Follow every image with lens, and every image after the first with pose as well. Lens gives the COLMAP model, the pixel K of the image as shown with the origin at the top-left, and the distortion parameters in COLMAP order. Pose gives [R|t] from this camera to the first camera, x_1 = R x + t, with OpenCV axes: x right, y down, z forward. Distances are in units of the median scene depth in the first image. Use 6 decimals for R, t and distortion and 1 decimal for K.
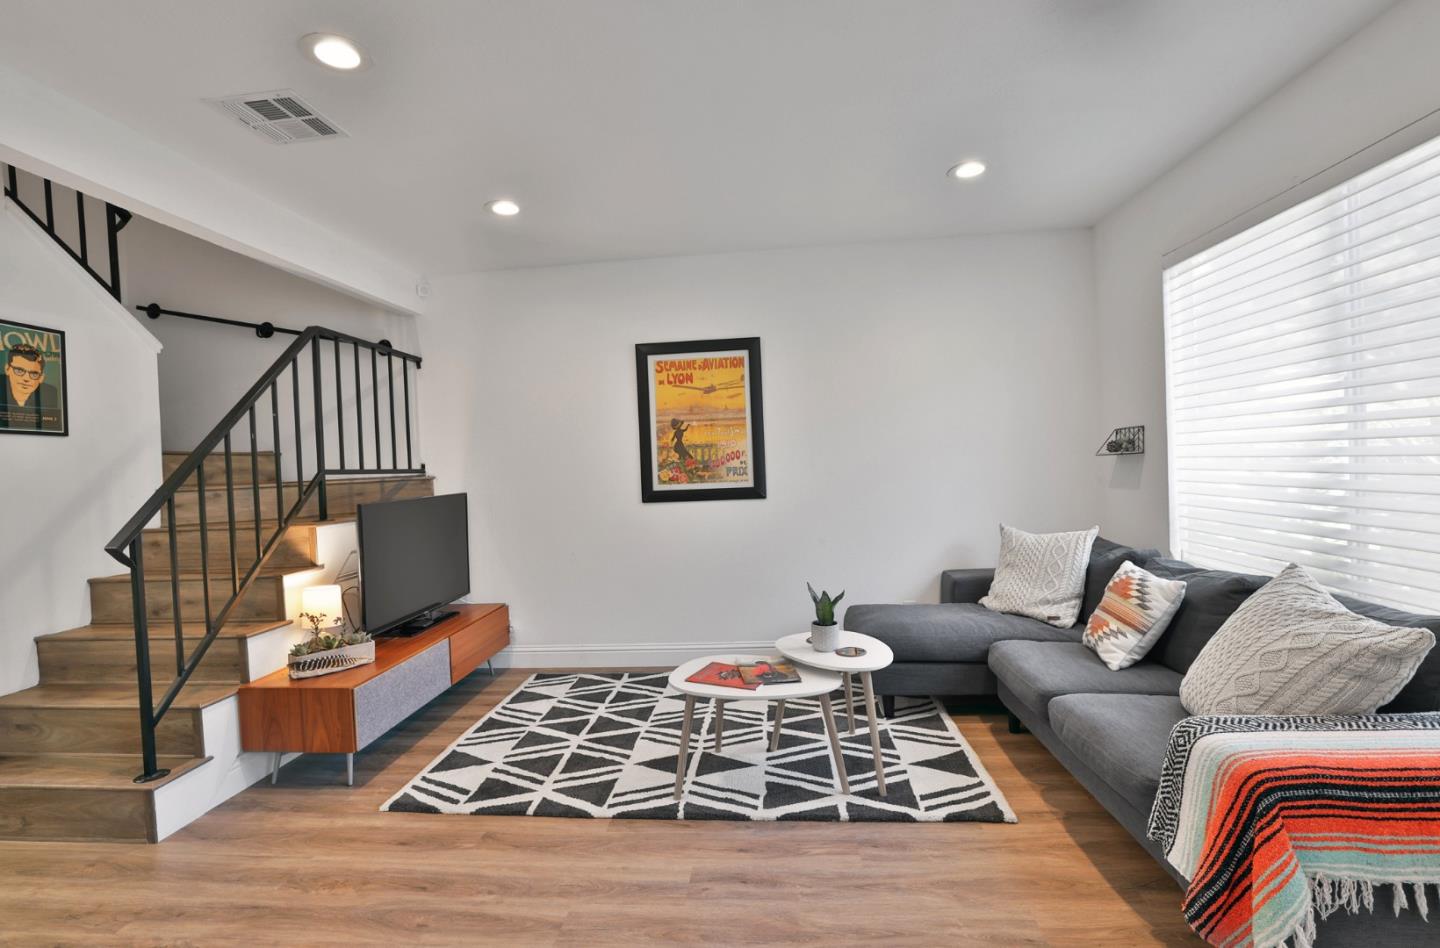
lens RADIAL K [[663.4, 0, 767.7], [0, 663.4, 469.7], [0, 0, 1]] dist [-0.050517, 0.014117]
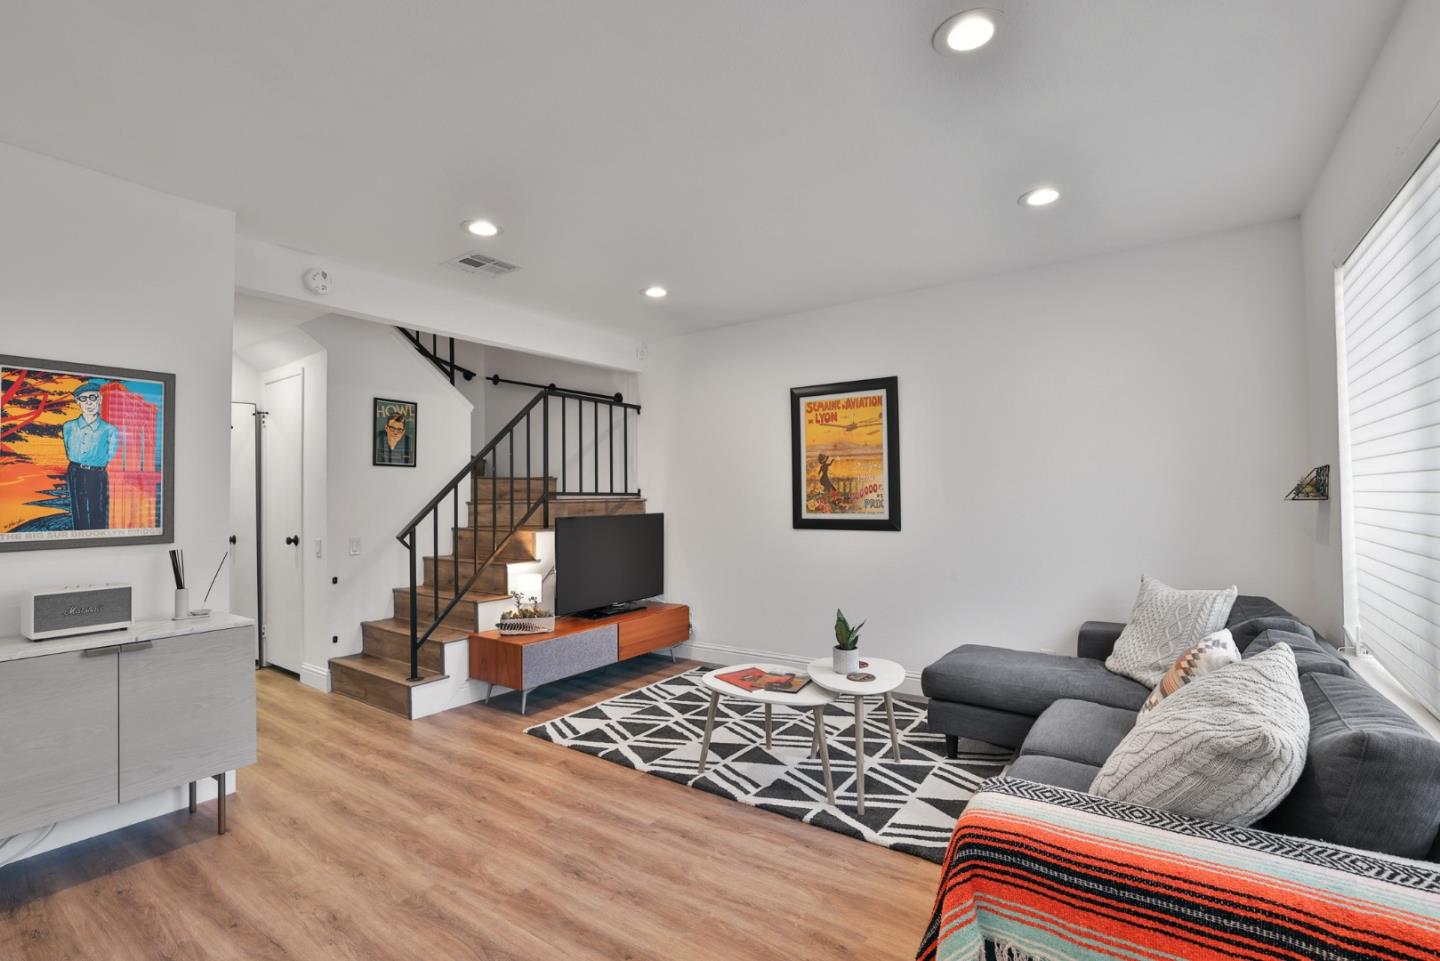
lens RADIAL K [[657.7, 0, 720.1], [0, 657.7, 475.9], [0, 0, 1]] dist [-0.033239, -0.002255]
pose [[0.861400, 0.014805, -0.507711, 0.390787], [-0.030118, 0.999305, -0.021959, -0.016606], [0.507033, 0.034207, 0.861248, -0.034367]]
